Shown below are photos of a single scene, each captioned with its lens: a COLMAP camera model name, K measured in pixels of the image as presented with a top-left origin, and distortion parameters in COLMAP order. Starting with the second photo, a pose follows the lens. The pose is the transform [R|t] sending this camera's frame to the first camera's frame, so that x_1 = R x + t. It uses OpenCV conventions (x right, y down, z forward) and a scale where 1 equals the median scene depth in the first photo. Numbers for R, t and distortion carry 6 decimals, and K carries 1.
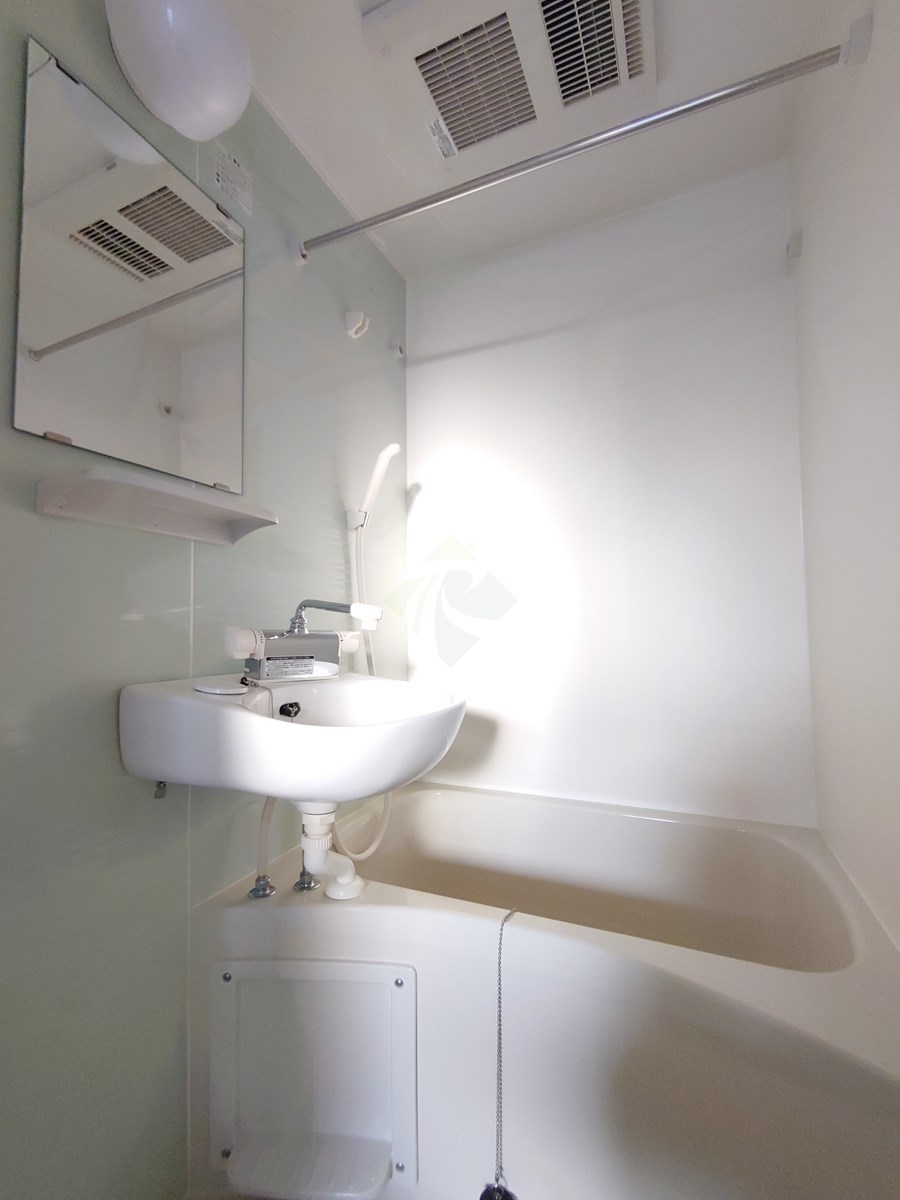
lens RADIAL K [[511.5, 0, 450.0], [0, 511.5, 600.0], [0, 0, 1]] dist [0.004565, -0.005606]
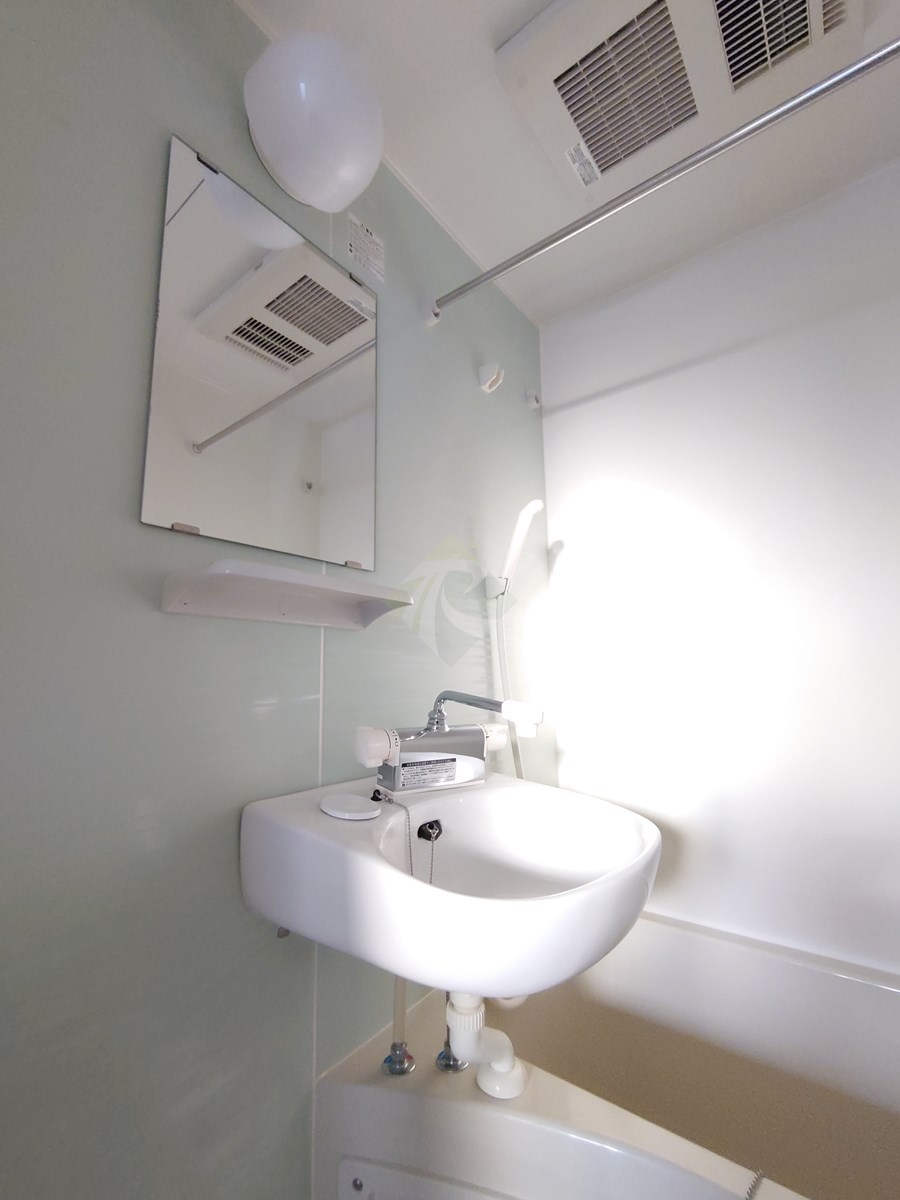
lens RADIAL K [[511.5, 0, 450.0], [0, 511.5, 600.0], [0, 0, 1]] dist [0.004565, -0.005606]
pose [[0.969885, -0.039460, -0.240348, -0.062884], [0.015689, 0.994861, -0.100025, -0.061621], [0.243059, 0.093242, 0.965520, 0.165321]]
